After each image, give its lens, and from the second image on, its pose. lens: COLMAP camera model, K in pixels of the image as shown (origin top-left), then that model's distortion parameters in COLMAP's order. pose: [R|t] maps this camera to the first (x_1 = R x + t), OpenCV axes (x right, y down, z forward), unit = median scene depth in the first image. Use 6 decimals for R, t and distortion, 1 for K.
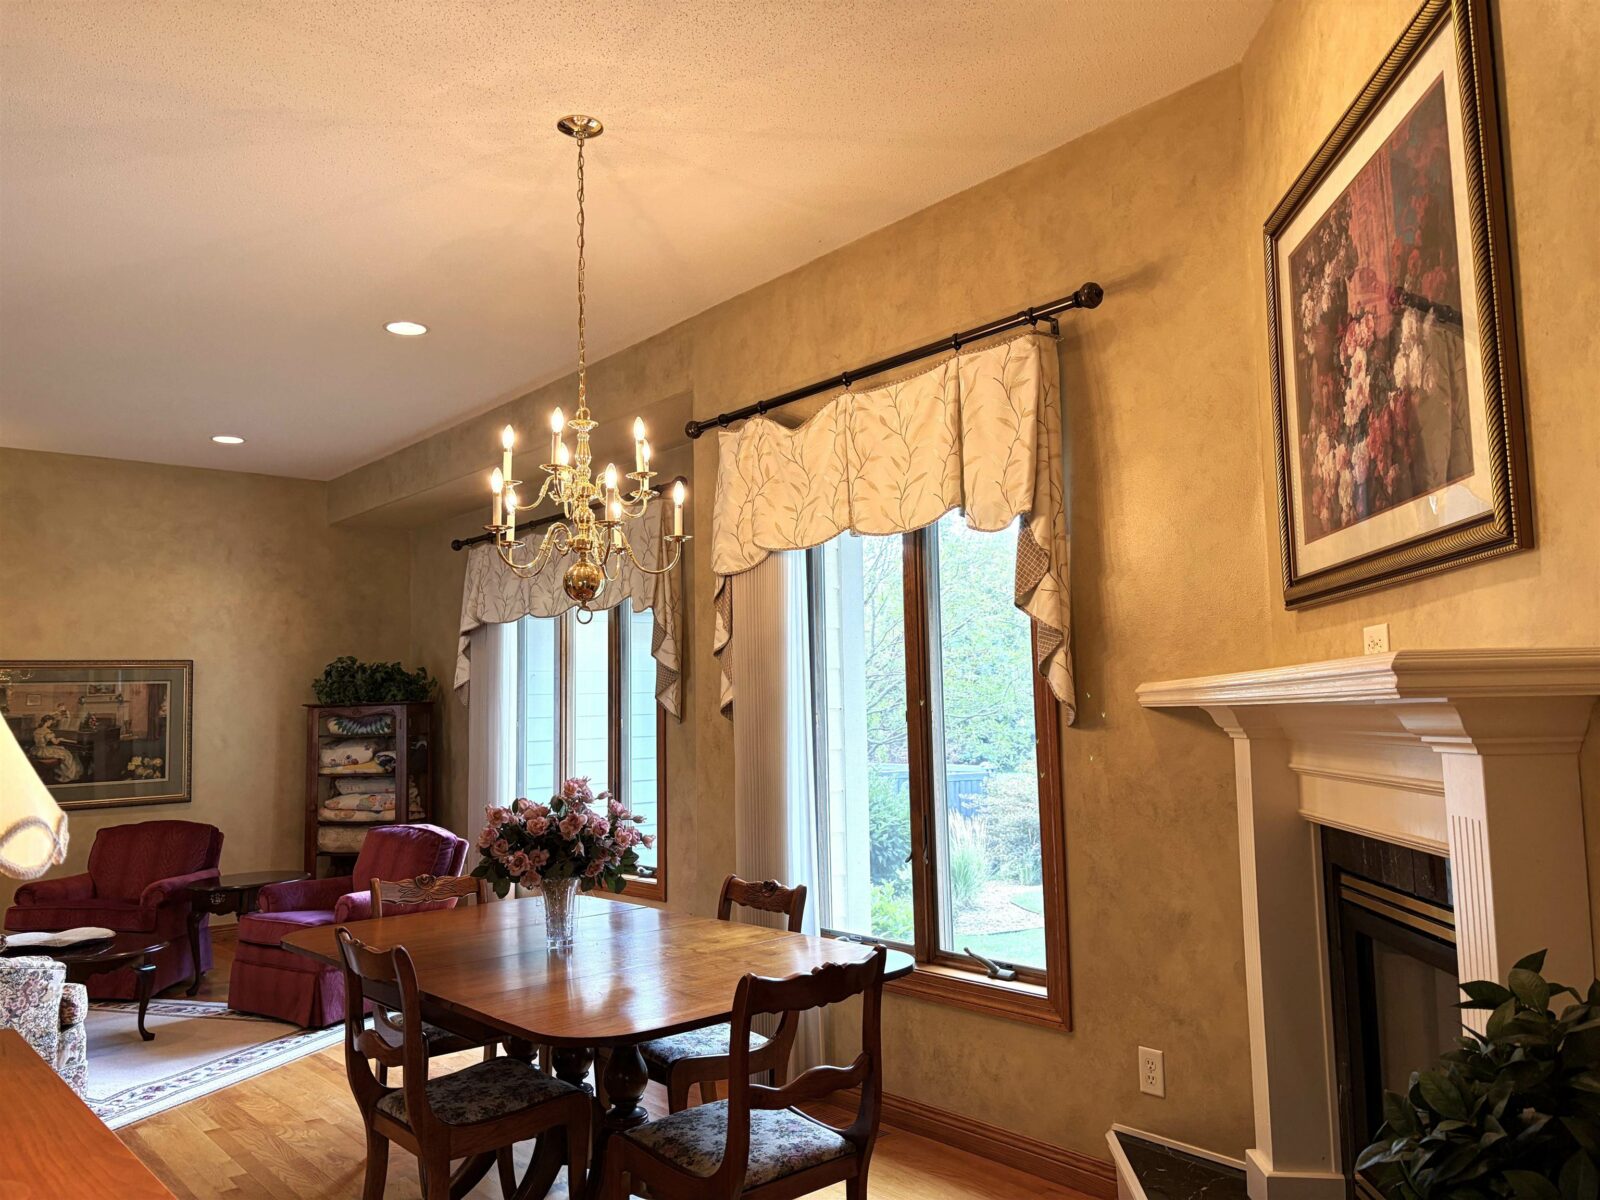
lens RADIAL K [[1212.9, 0, 800.0], [0, 1212.9, 600.0], [0, 0, 1]] dist [0.108341, -0.185951]
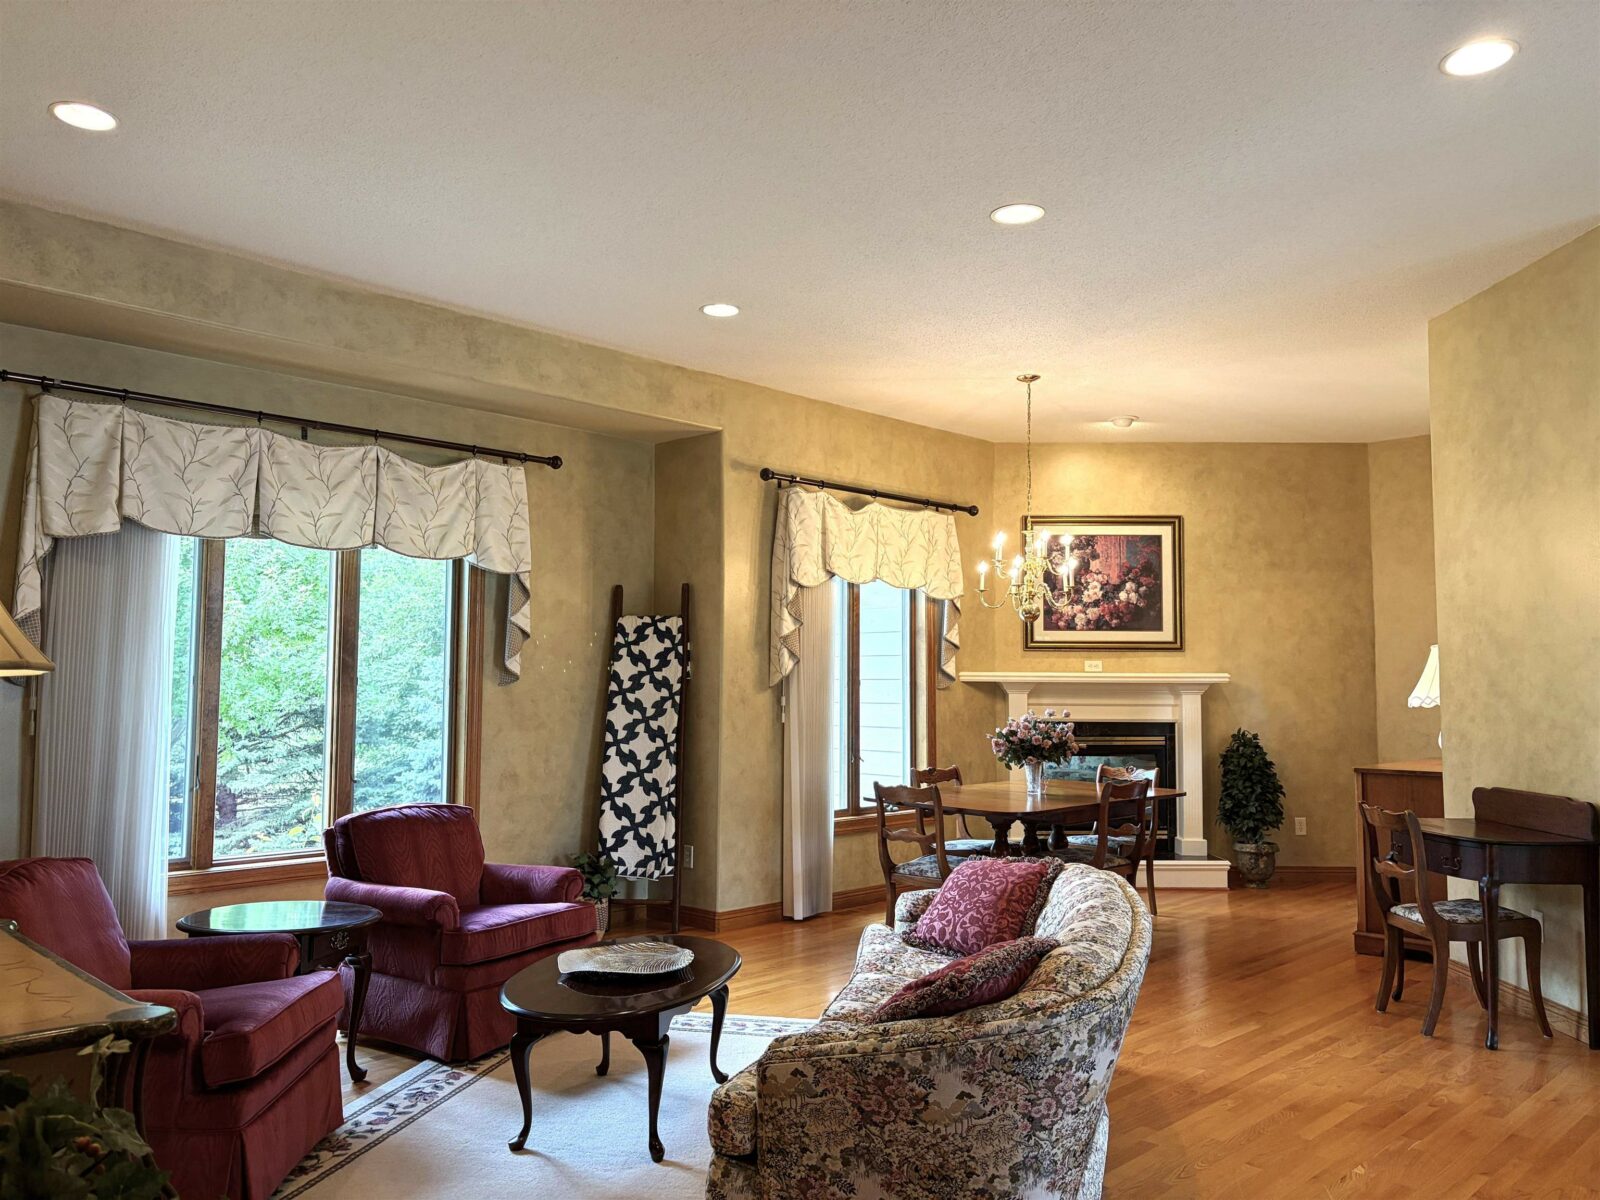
lens RADIAL K [[1218.9, 0, 778.6], [0, 1218.9, 604.9], [0, 0, 1]] dist [0.055686, -0.196678]
pose [[-0.089459, 0.091526, 0.991776, -2.104354], [-0.091948, 0.990757, -0.099726, 0.210893], [-0.991737, -0.100113, -0.080216, 1.563551]]
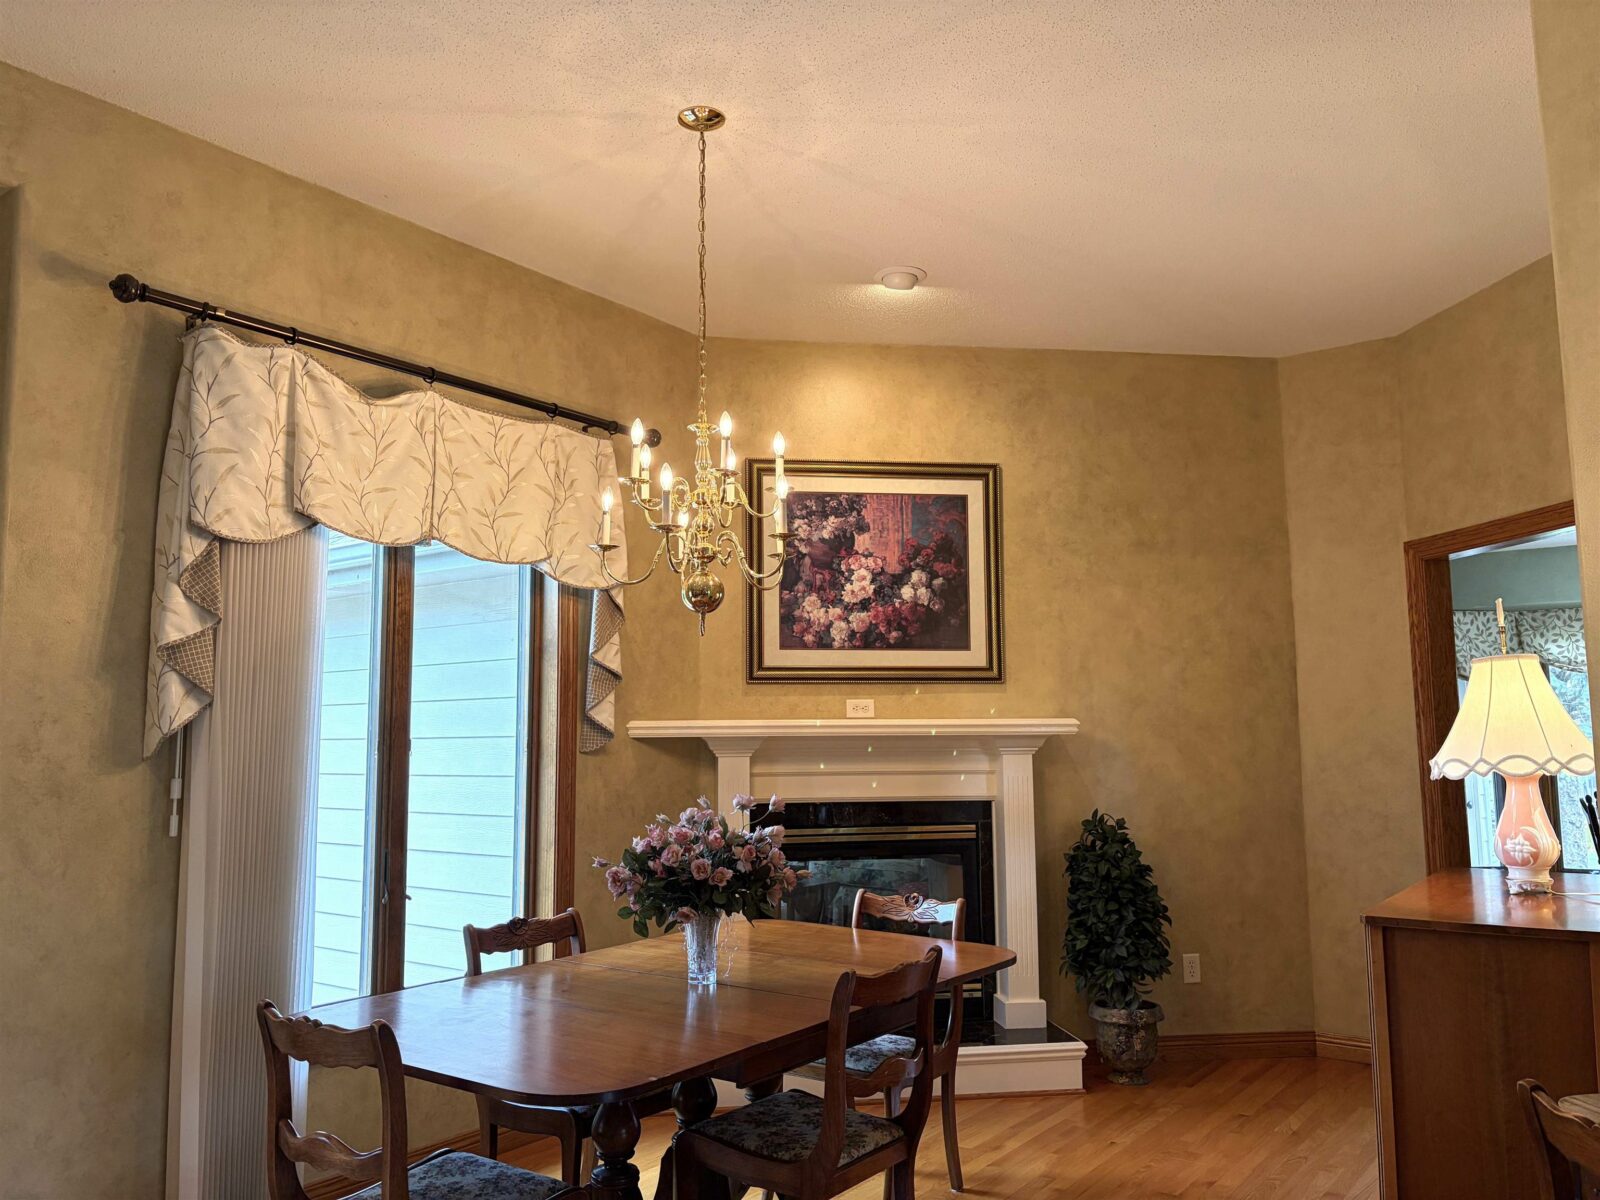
lens RADIAL K [[1212.9, 0, 800.0], [0, 1212.9, 600.0], [0, 0, 1]] dist [0.108341, -0.185951]
pose [[-0.247504, 0.137069, 0.959142, -1.104960], [-0.073002, 0.984490, -0.159529, 0.138901], [-0.966133, -0.109503, -0.233659, 1.147358]]
